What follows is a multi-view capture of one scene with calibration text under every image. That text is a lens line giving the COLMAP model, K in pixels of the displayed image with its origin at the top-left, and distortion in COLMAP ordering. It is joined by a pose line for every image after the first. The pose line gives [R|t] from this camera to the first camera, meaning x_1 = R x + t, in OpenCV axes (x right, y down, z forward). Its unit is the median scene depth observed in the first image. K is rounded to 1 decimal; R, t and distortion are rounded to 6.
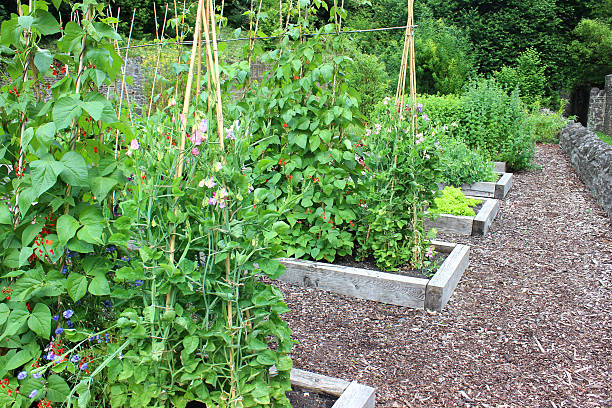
lens RADIAL K [[554.8, 0, 309.2], [0, 554.8, 203.2], [0, 0, 1]] dist [-0.090296, 0.000000]
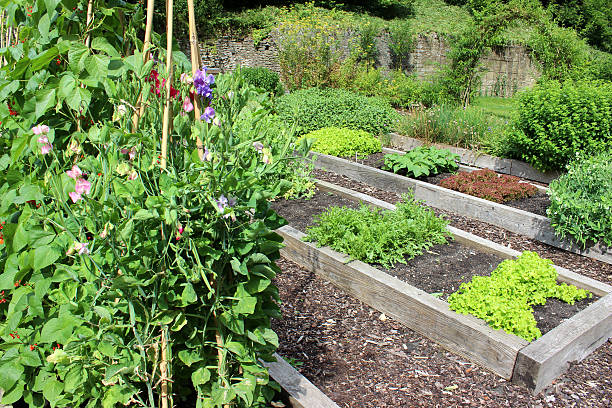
lens RADIAL K [[514.2, 0, 302.9], [0, 514.2, 205.4], [0, 0, 1]] dist [-0.158318, 0.141779]
pose [[0.890583, 0.158262, -0.426398, 0.395908], [-0.132182, 0.987104, 0.090295, -0.135396], [0.435189, -0.024054, 0.900018, 0.747274]]
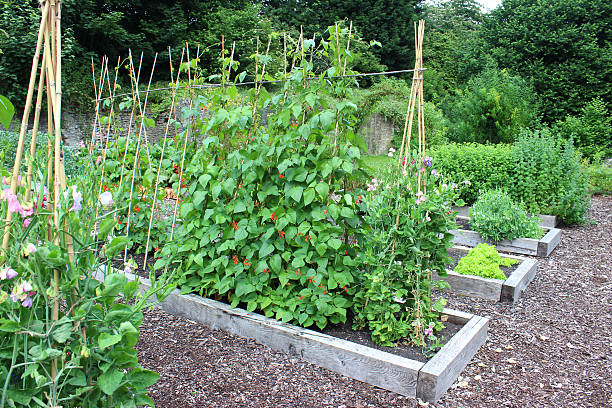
lens RADIAL K [[514.2, 0, 305.1], [0, 514.2, 205.0], [0, 0, 1]] dist [-0.158318, 0.141779]
pose [[0.987271, 0.042409, -0.153291, 0.133204], [-0.051802, 0.996983, -0.057811, -0.046806], [0.150377, 0.065016, 0.986489, 0.175788]]
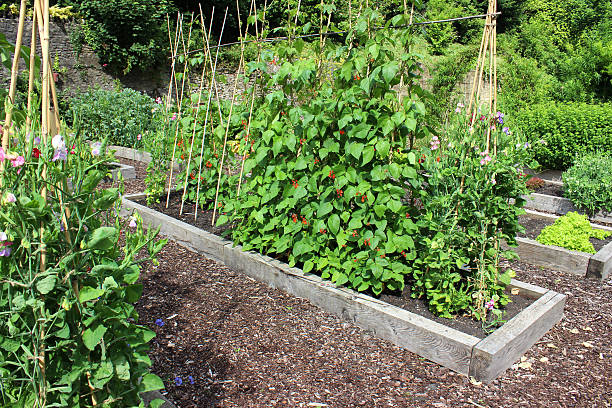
lens RADIAL K [[514.2, 0, 302.4], [0, 514.2, 202.6], [0, 0, 1]] dist [-0.158318, 0.141779]
pose [[0.937630, 0.087615, -0.336412, 0.186511], [-0.082991, 0.996153, 0.028128, -0.049205], [0.337582, 0.001545, 0.941295, 0.228483]]
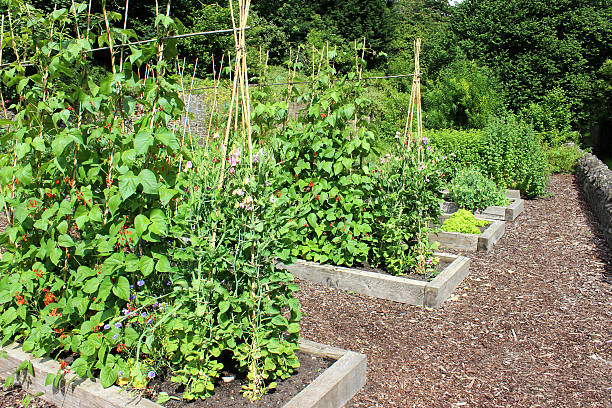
lens RADIAL K [[514.2, 0, 306.4], [0, 514.2, 207.0], [0, 0, 1]] dist [-0.158318, 0.141779]
pose [[0.995220, 0.019028, -0.095786, 0.051091], [-0.022814, 0.998995, -0.038590, 0.021279], [0.094955, 0.040590, 0.994654, -0.128567]]
